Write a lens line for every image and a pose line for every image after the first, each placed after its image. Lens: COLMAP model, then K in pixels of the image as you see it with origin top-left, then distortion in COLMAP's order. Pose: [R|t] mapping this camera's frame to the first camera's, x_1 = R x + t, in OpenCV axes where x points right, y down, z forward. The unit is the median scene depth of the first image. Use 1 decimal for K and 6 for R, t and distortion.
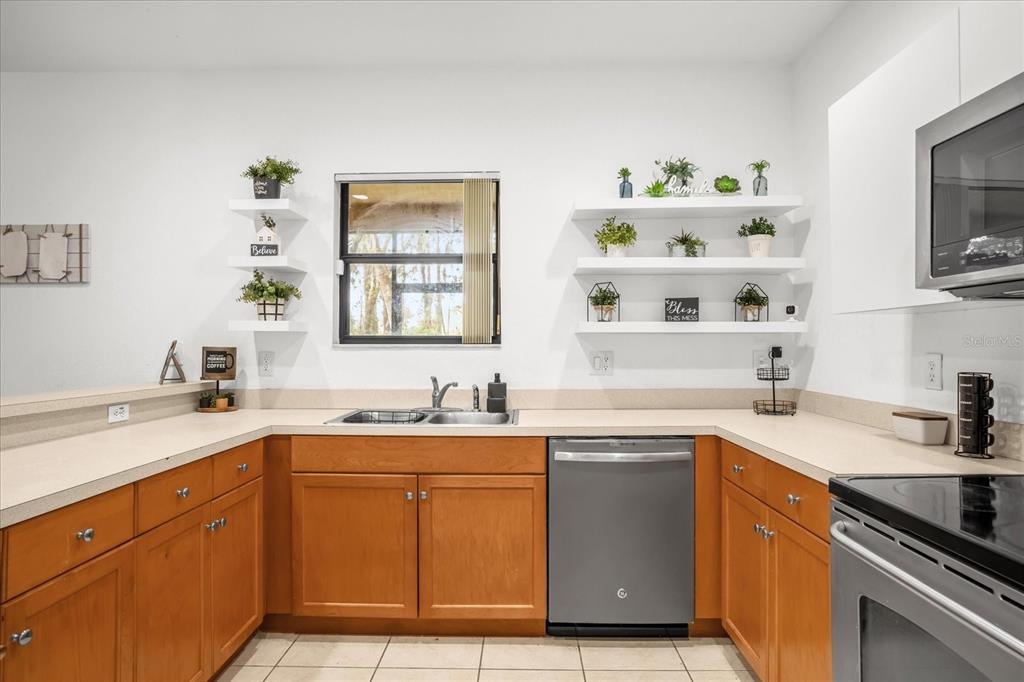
lens RADIAL K [[558.8, 0, 510.9], [0, 558.8, 338.6], [0, 0, 1]] dist [-0.041269, 0.006868]
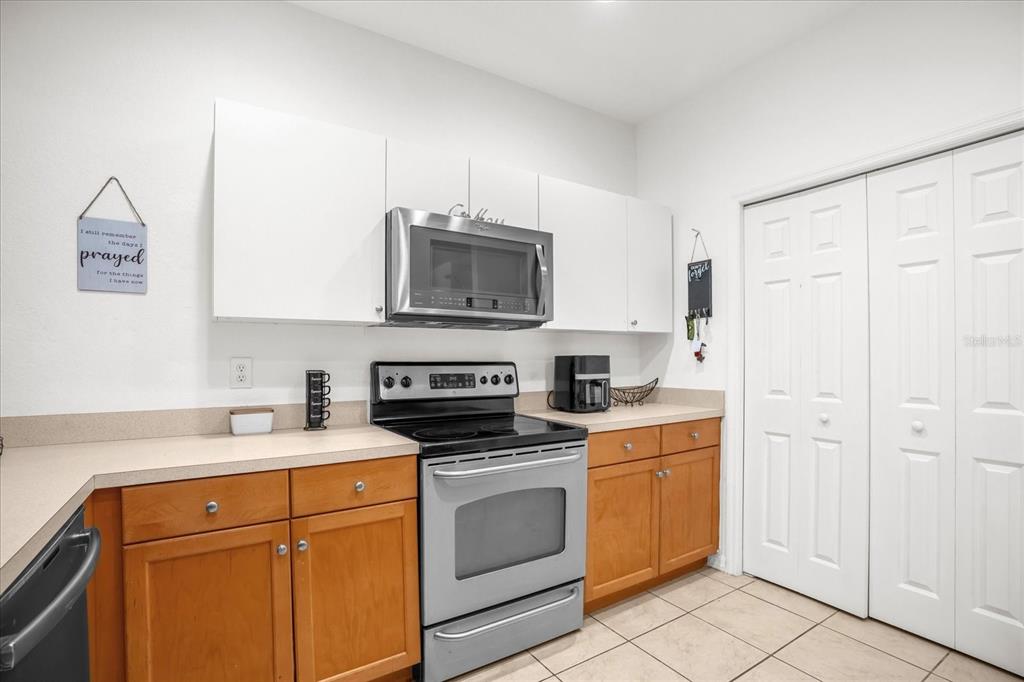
lens RADIAL K [[484.8, 0, 522.6], [0, 484.8, 362.9], [0, 0, 1]] dist [-0.040935, 0.006416]
pose [[-0.550307, -0.002294, 0.834959, -0.288959], [-0.006849, 0.999975, -0.001767, 0.025002], [-0.834934, -0.006691, -0.550309, 0.740119]]
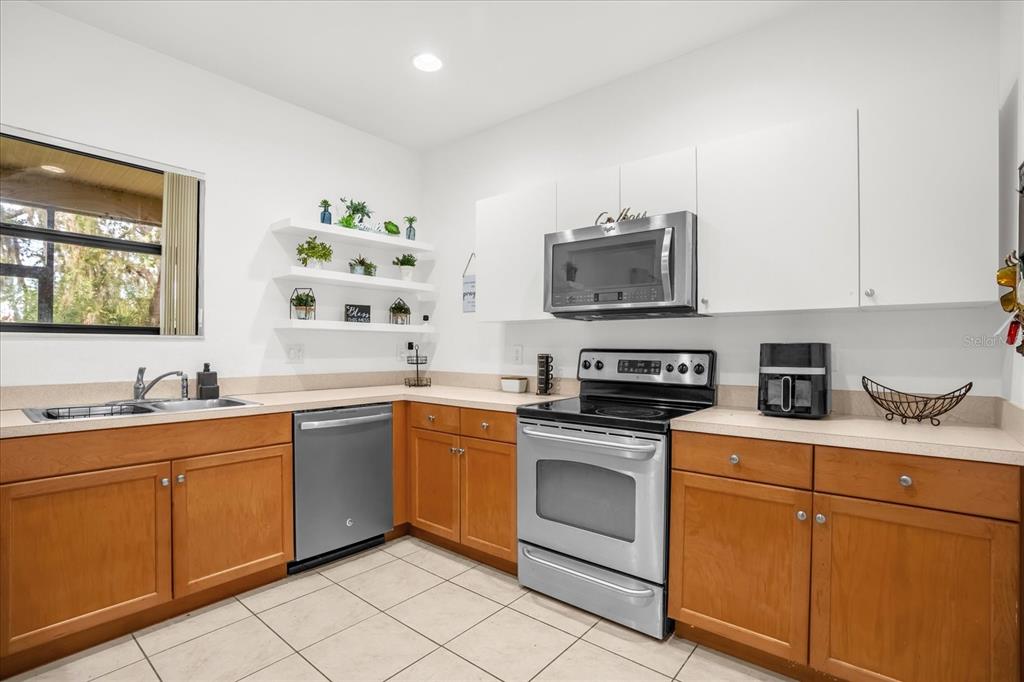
lens RADIAL K [[484.8, 0, 506.6], [0, 484.8, 347.5], [0, 0, 1]] dist [-0.040935, 0.006416]
pose [[0.631515, 0.005381, 0.775345, -0.389171], [-0.017001, 0.999832, 0.006908, 0.016717], [-0.775177, -0.017545, 0.631500, -0.023692]]
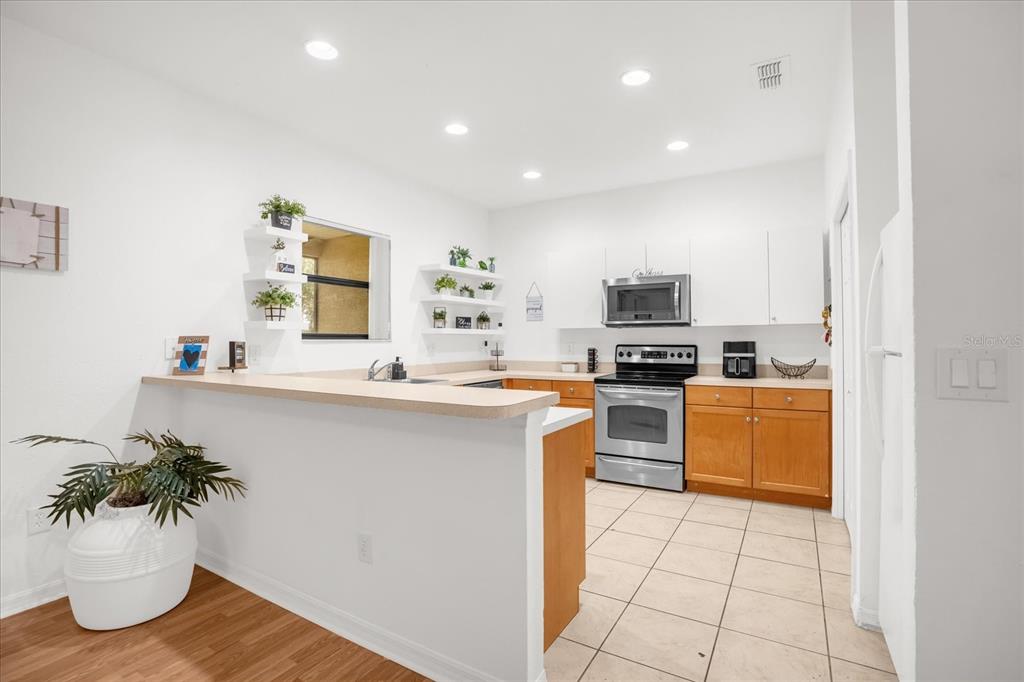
lens RADIAL K [[484.8, 0, 507.4], [0, 484.8, 332.4], [0, 0, 1]] dist [-0.040935, 0.006416]
pose [[0.509362, 0.013699, 0.860443, -1.180190], [-0.007744, 0.999906, -0.011335, 0.002181], [-0.860517, -0.000890, 0.509420, -0.041698]]
